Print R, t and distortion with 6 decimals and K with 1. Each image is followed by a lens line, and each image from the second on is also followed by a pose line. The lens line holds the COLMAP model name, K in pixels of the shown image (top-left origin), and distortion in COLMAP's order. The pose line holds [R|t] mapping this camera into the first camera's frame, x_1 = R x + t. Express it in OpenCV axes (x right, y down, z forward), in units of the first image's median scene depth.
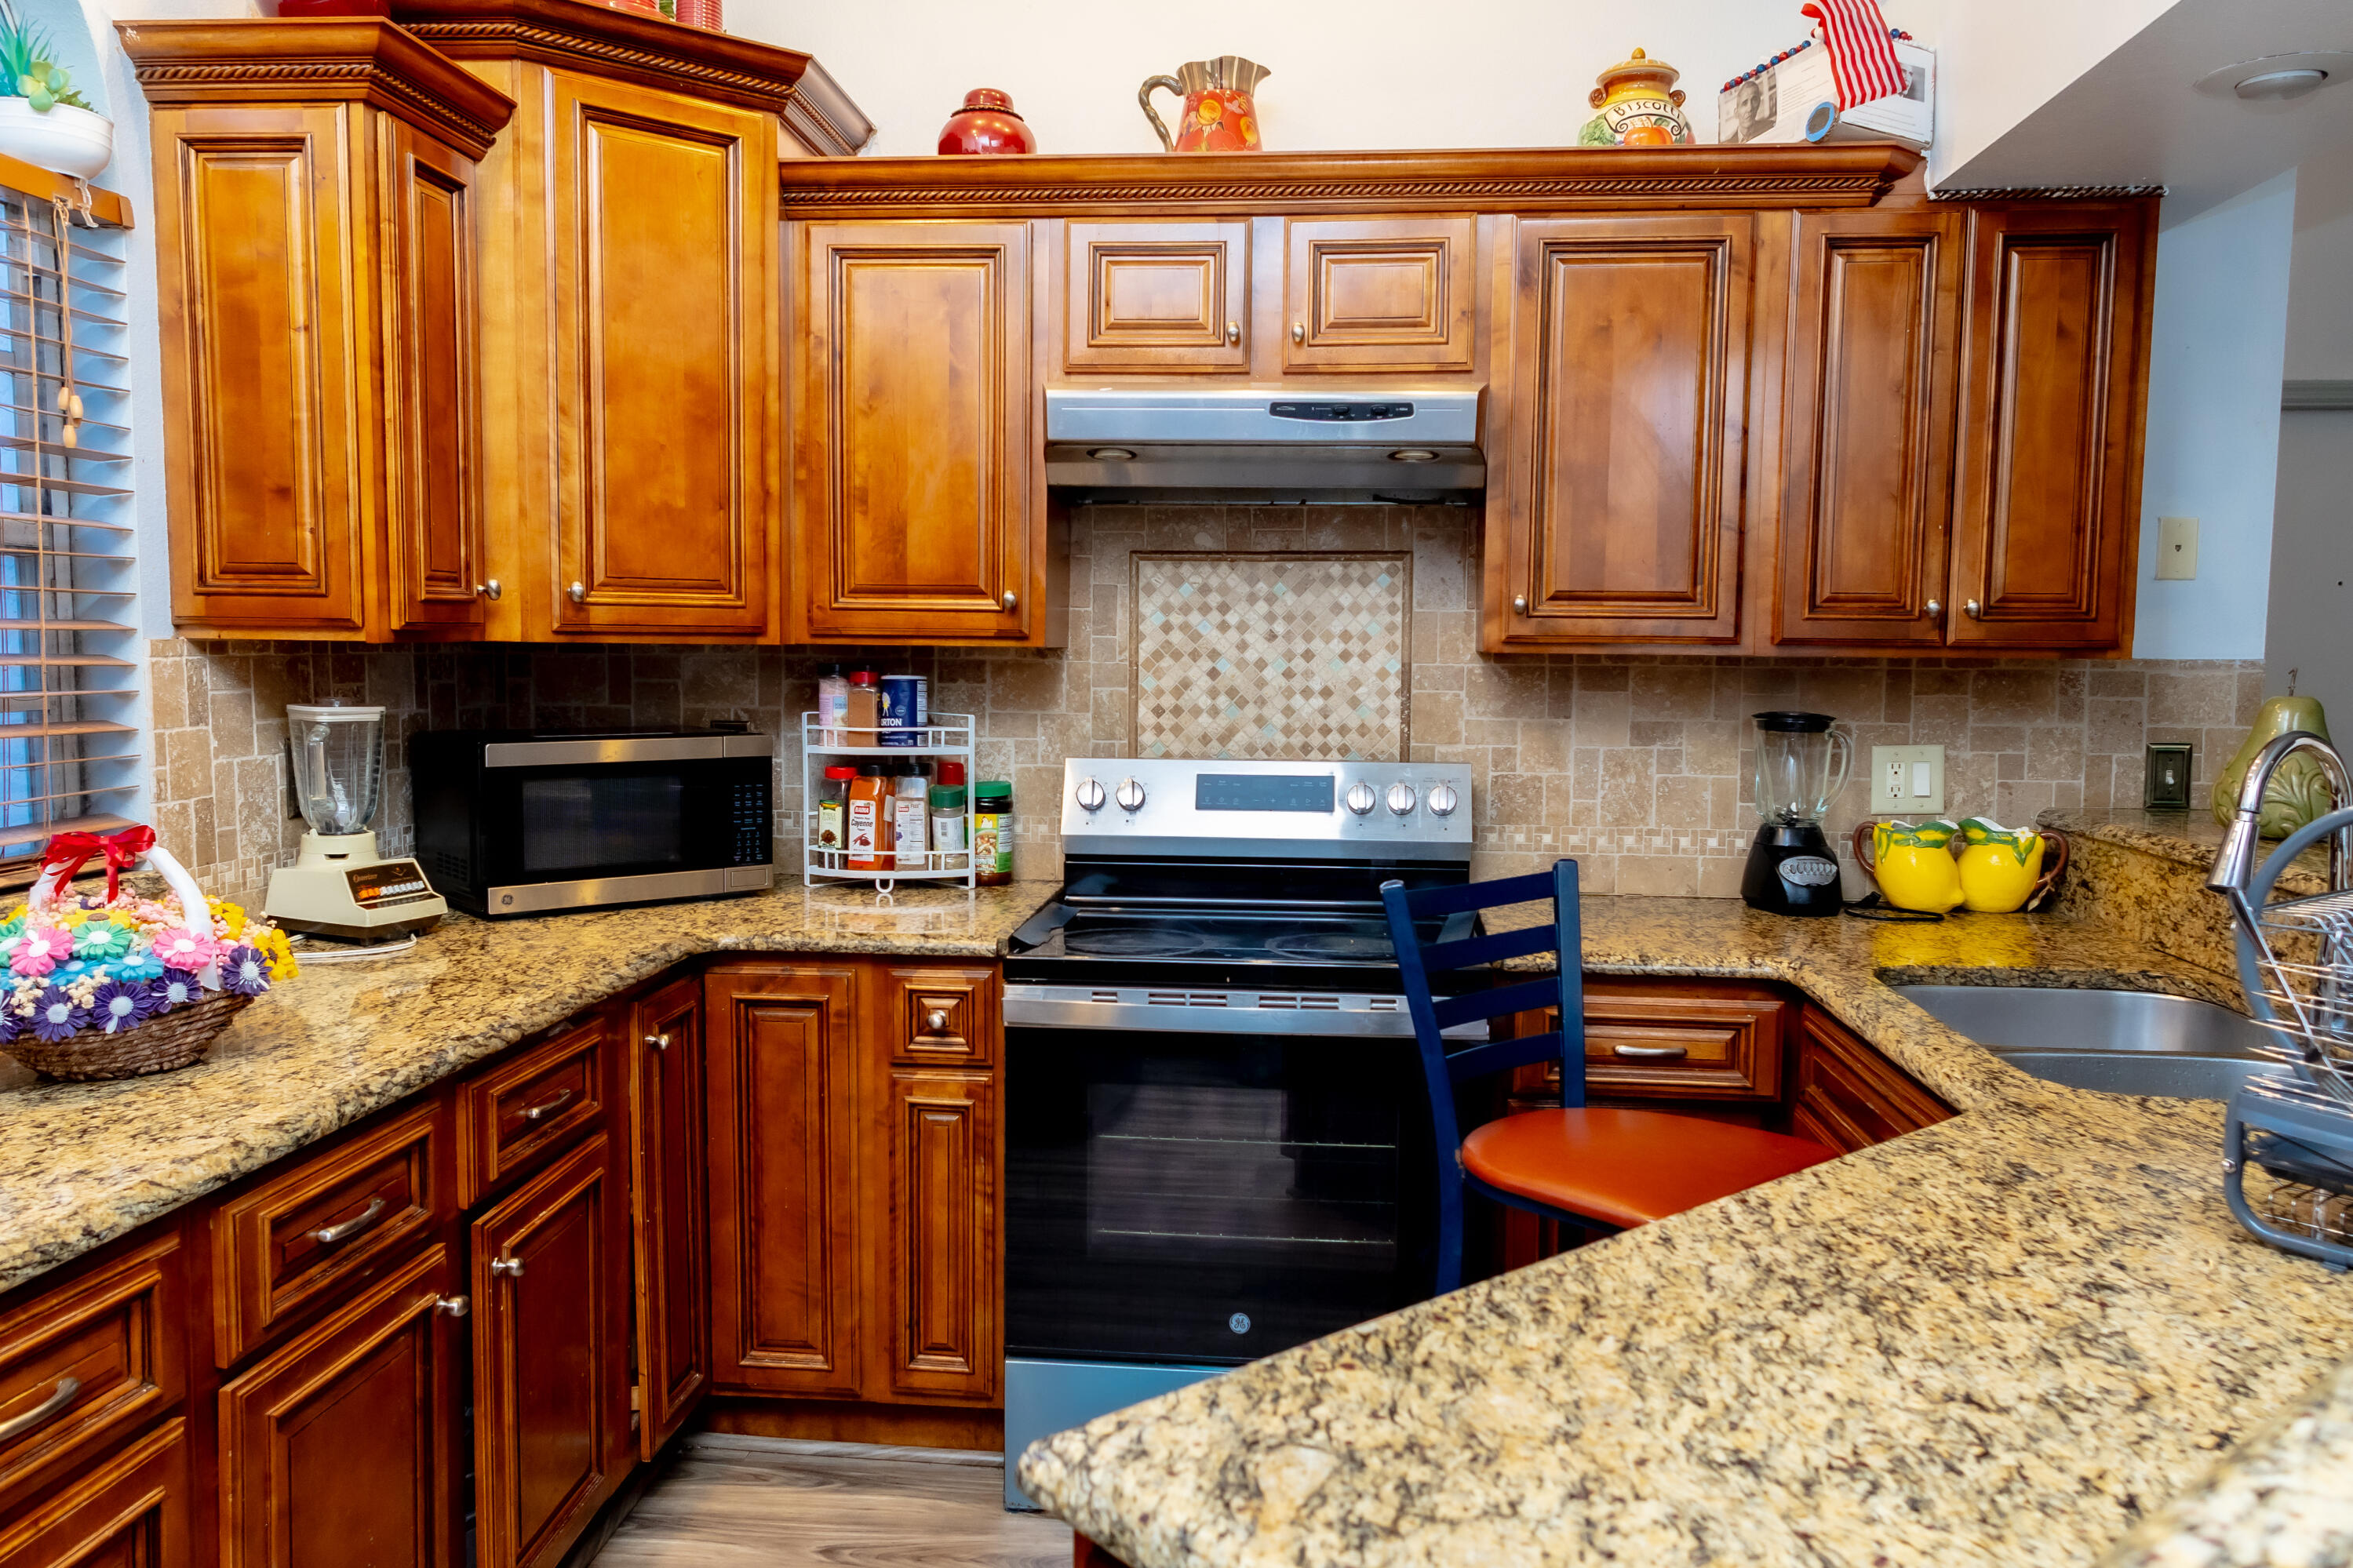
lens RADIAL K [[1686.4, 0, 1176.5], [0, 1686.4, 784.0], [0, 0, 1]] dist [0.003803, 0.003282]
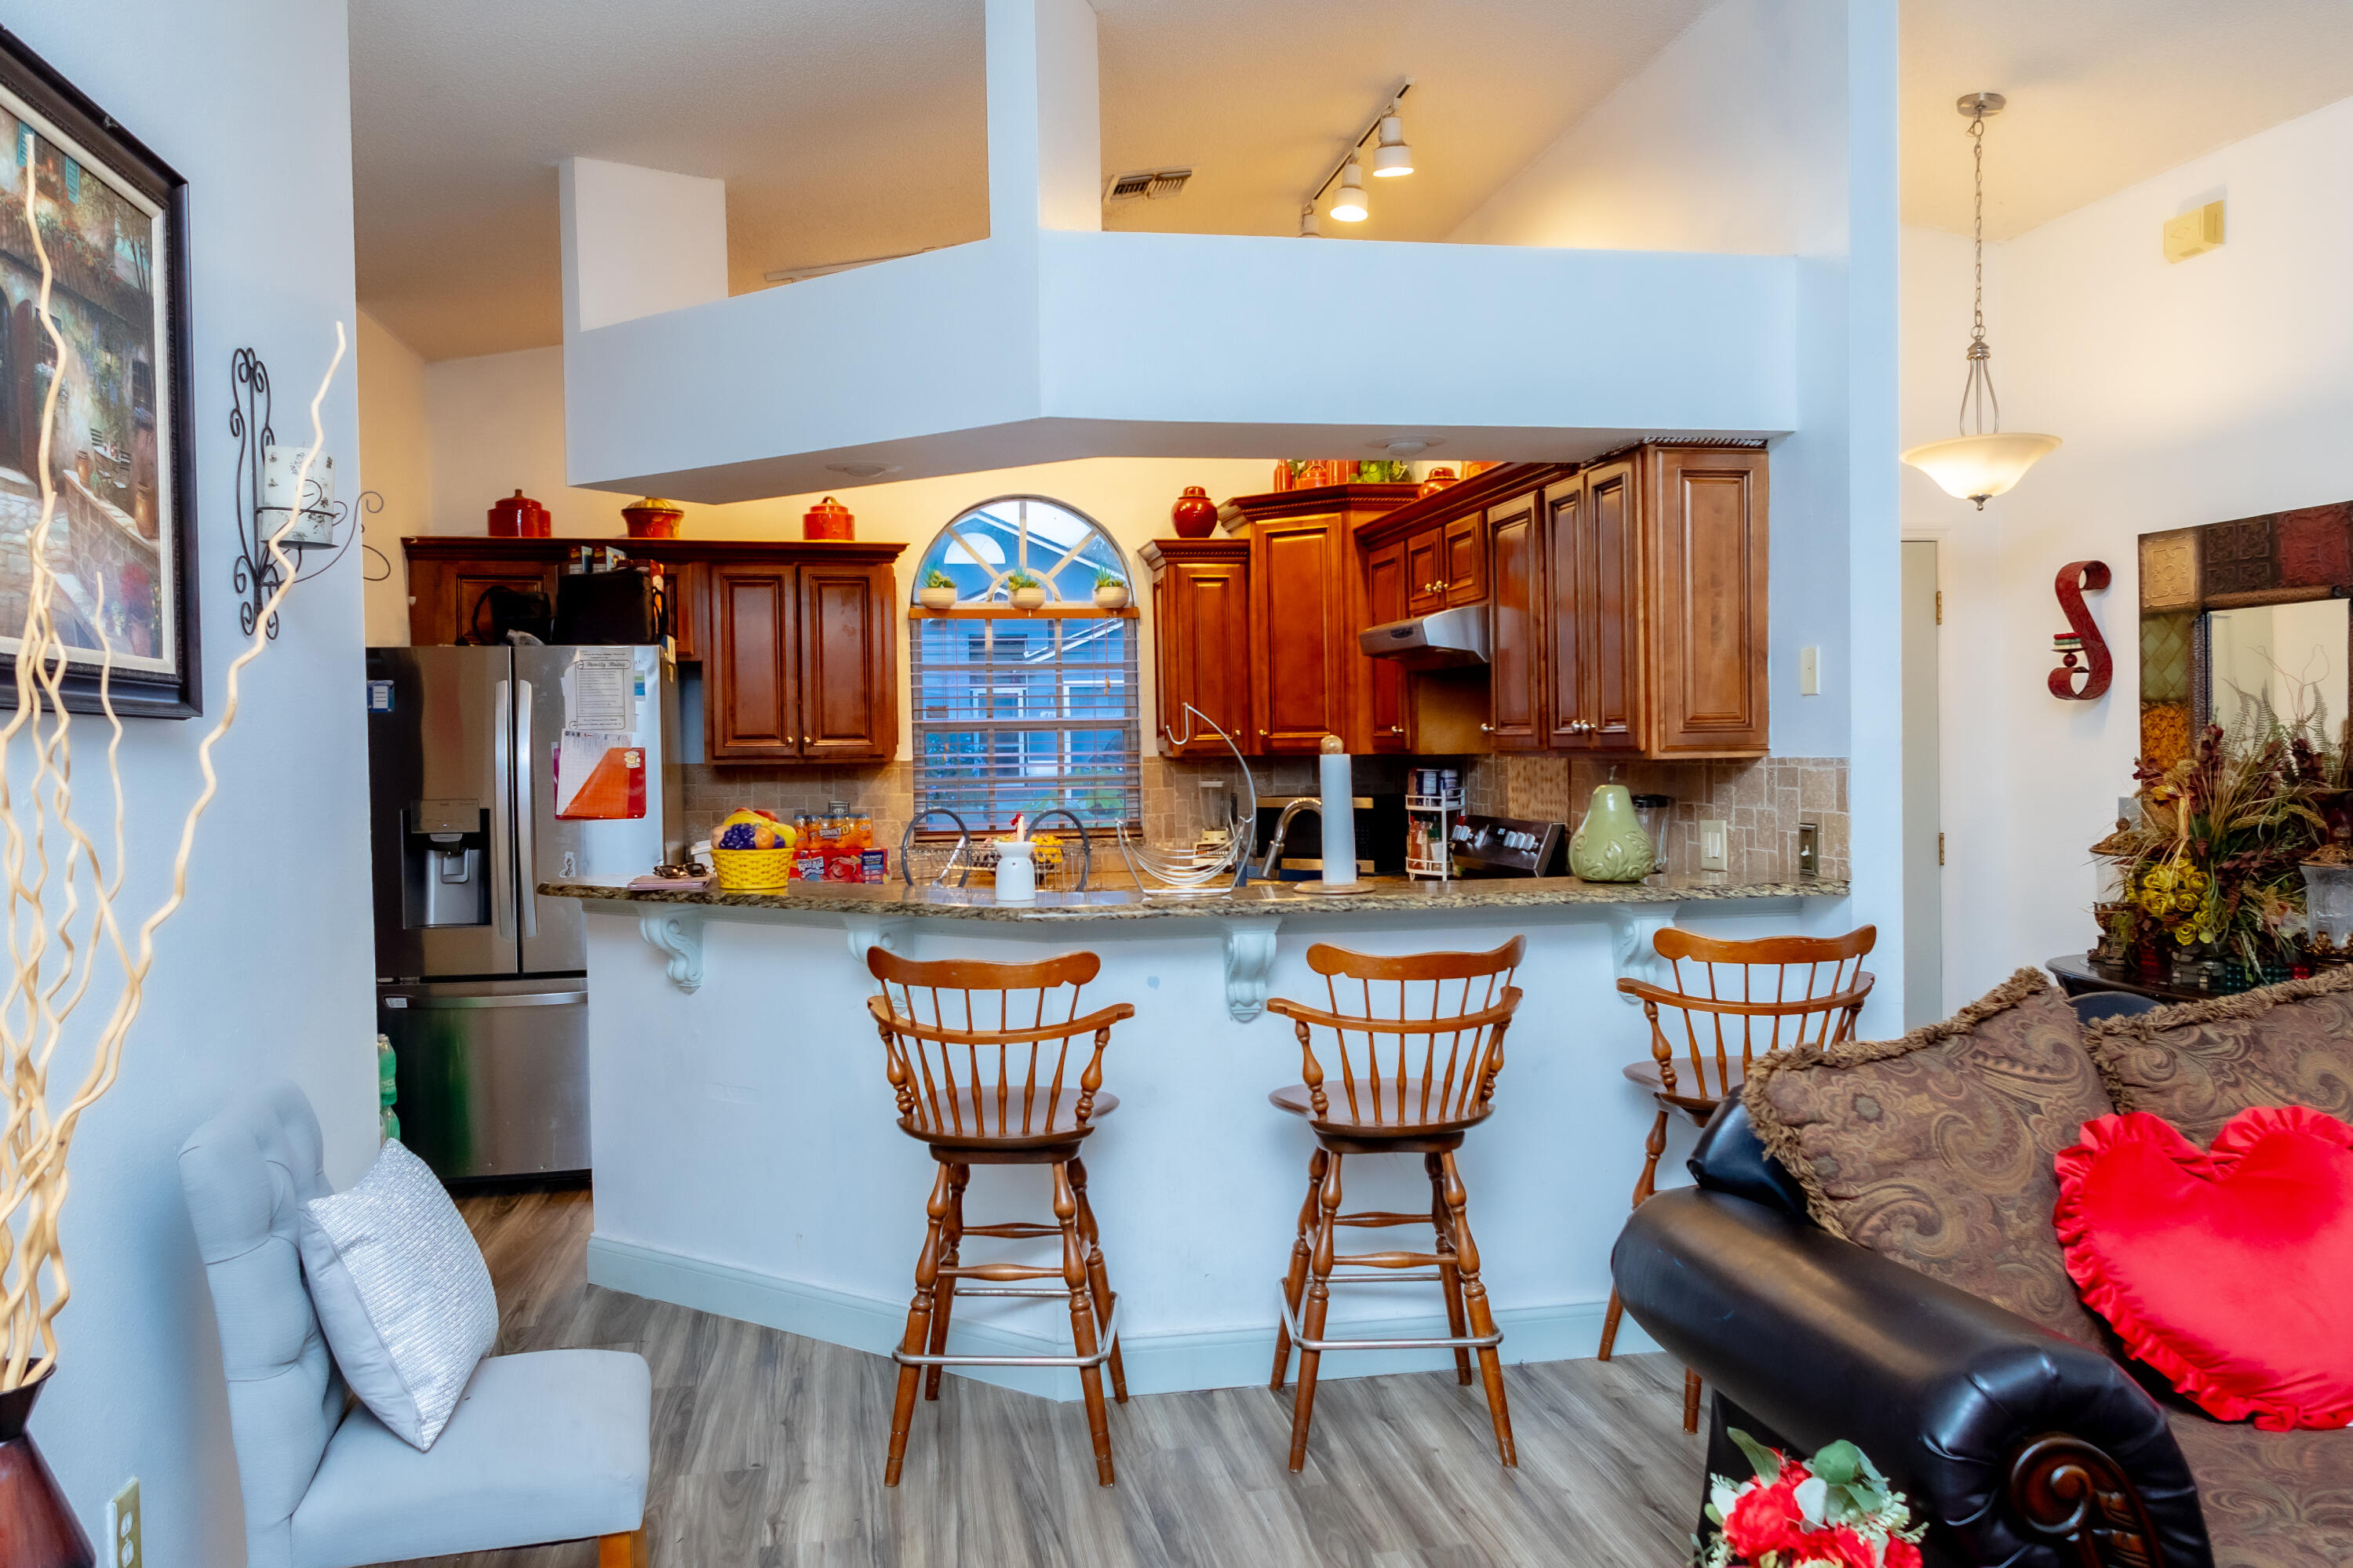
lens RADIAL K [[1712.9, 0, 1176.5], [0, 1712.9, 784.0], [0, 0, 1]] dist [0.010358, 0.002371]
pose [[0.272641, 0.009124, -0.962073, 1.887828], [-0.061618, 0.998068, -0.007997, -0.016099], [0.960141, 0.061462, 0.272677, 0.218729]]
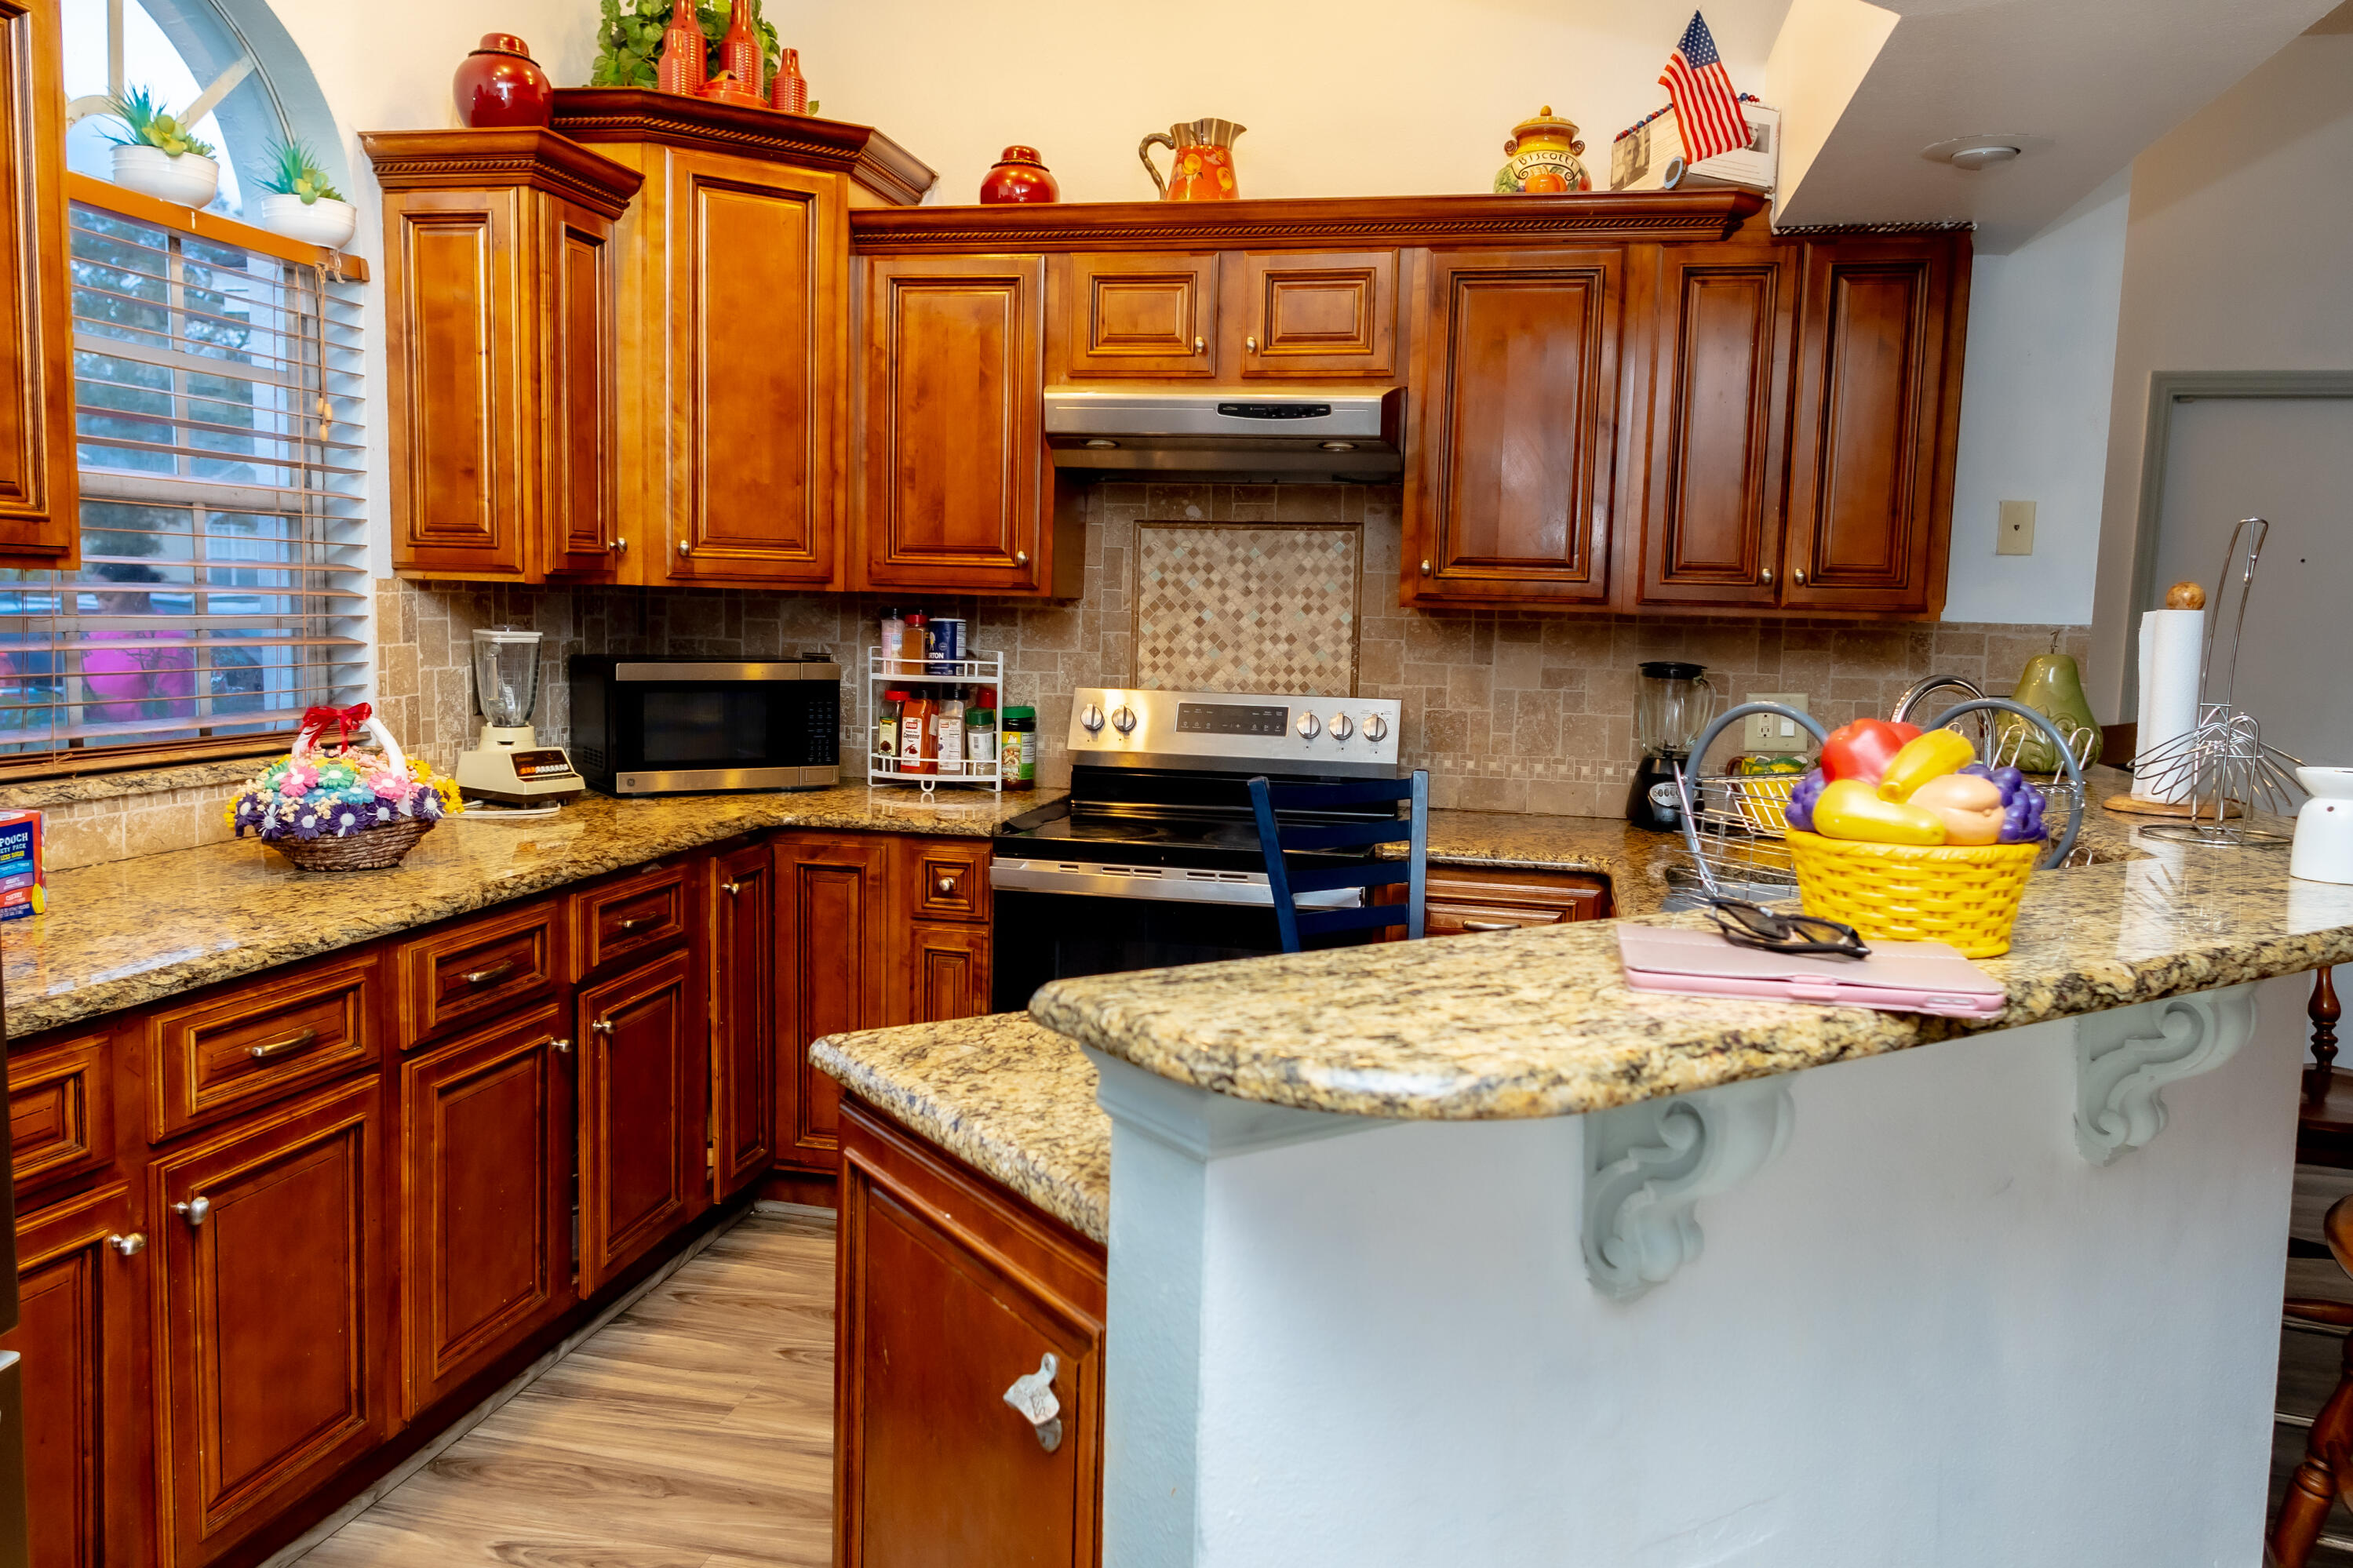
lens RADIAL K [[1712.9, 0, 1176.5], [0, 1712.9, 784.0], [0, 0, 1]] dist [0.010358, 0.002371]
pose [[0.992204, 0.029520, -0.121077, 0.185884], [-0.027049, 0.999392, 0.021998, 0.029094], [0.121653, -0.018551, 0.992399, -0.271912]]
